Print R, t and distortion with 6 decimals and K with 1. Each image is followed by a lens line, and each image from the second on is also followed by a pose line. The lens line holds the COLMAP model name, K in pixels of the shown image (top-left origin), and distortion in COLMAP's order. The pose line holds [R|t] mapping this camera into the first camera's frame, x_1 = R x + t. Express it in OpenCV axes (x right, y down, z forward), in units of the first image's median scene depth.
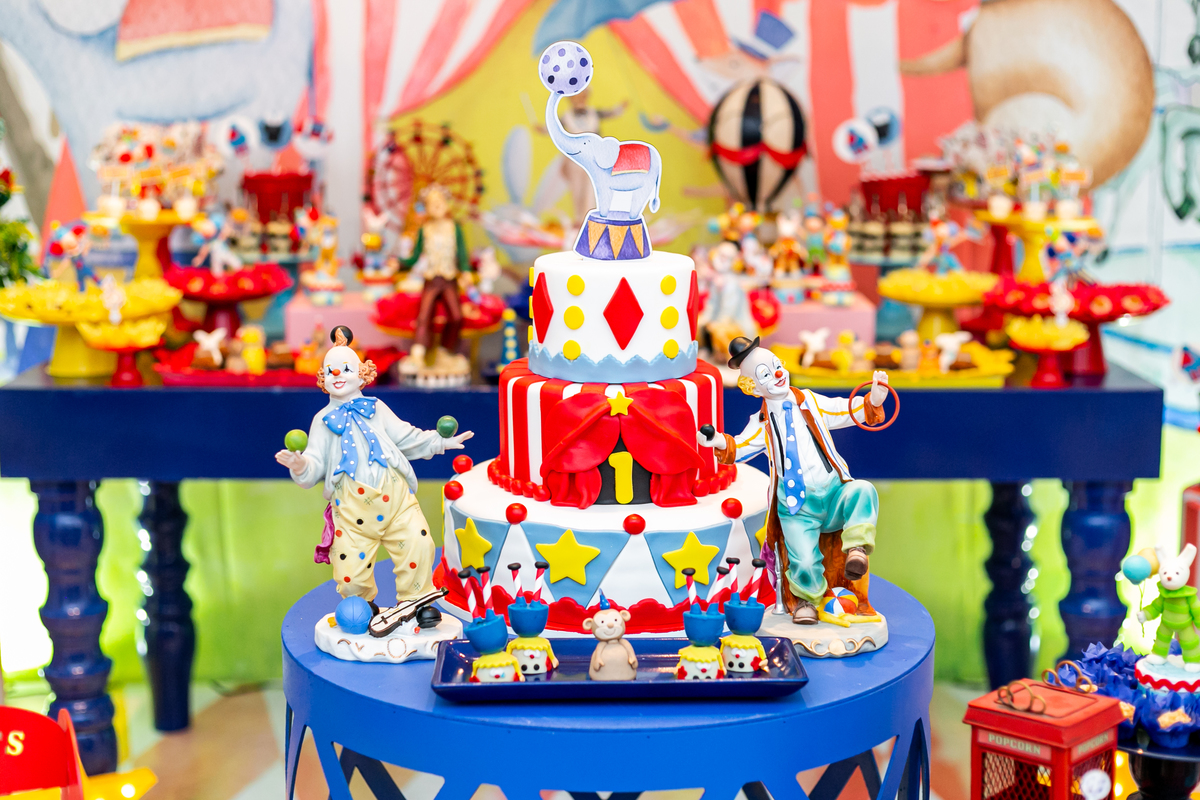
lens RADIAL K [[1838.0, 0, 600.0], [0, 1838.0, 400.0], [0, 0, 1]] dist [0.016246, 0.098832]
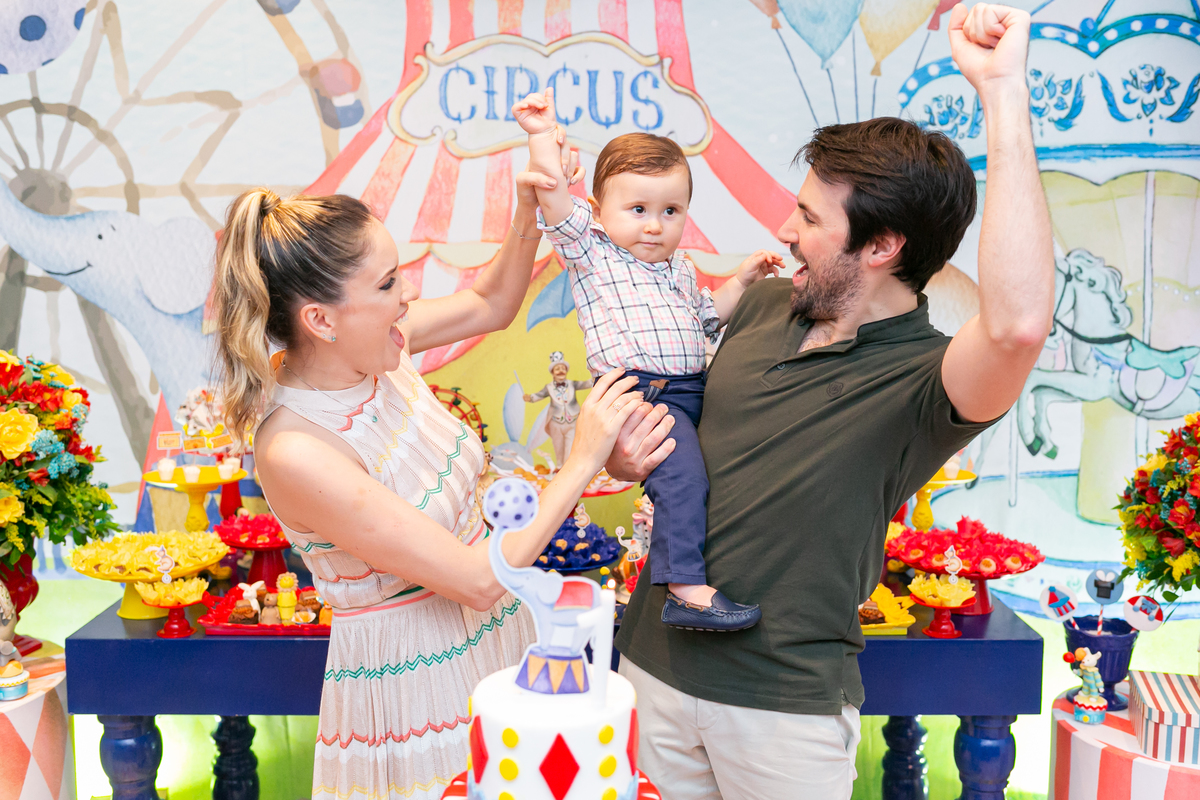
lens RADIAL K [[1211.3, 0, 600.0], [0, 1211.3, 400.0], [0, 0, 1]] dist [0.002184, -0.021668]
pose [[0.999999, 0.000373, -0.001479, 0.016604], [-0.000452, 0.998555, -0.053731, -0.098532], [0.001456, 0.053732, 0.998554, 0.170692]]
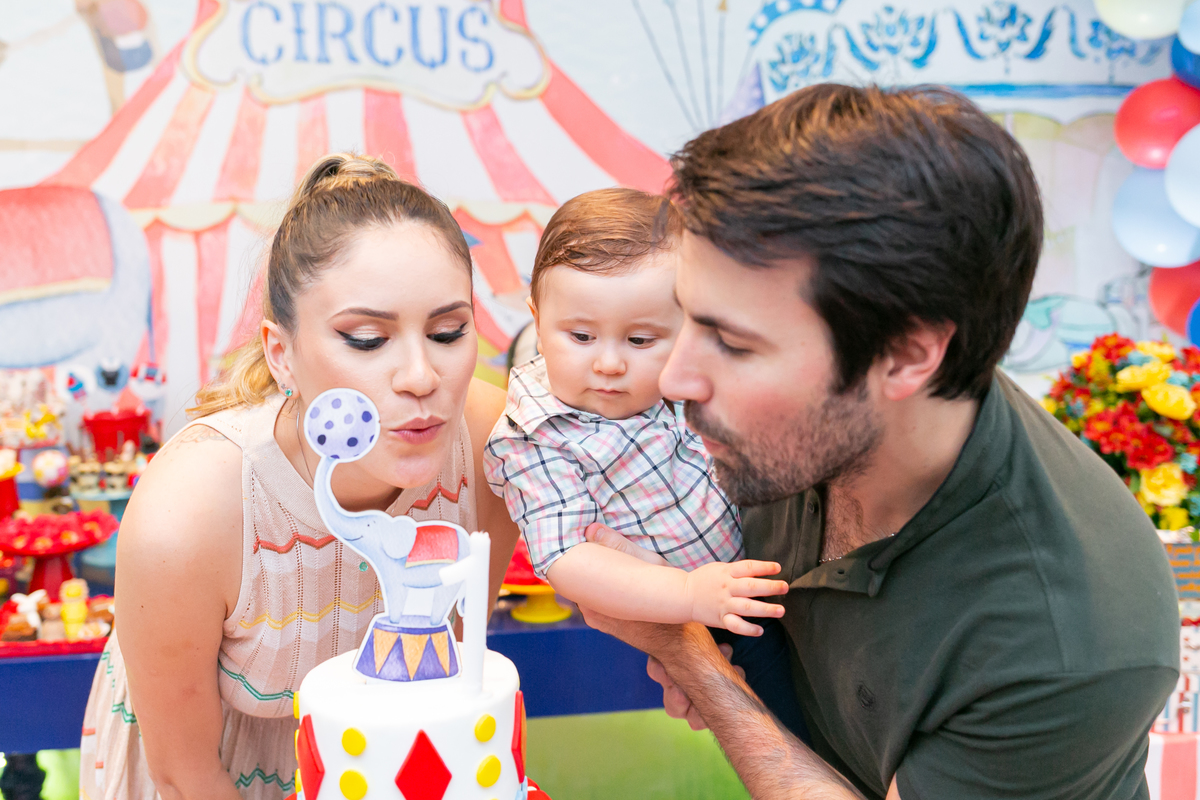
lens RADIAL K [[1235.1, 0, 574.1], [0, 1235.1, 382.1], [0, 0, 1]] dist [-0.022304, 0.007432]
pose [[0.992309, -0.037593, 0.117940, 0.009526], [0.046439, 0.996238, -0.073171, -0.077150], [-0.114745, 0.078085, 0.990321, 0.247179]]
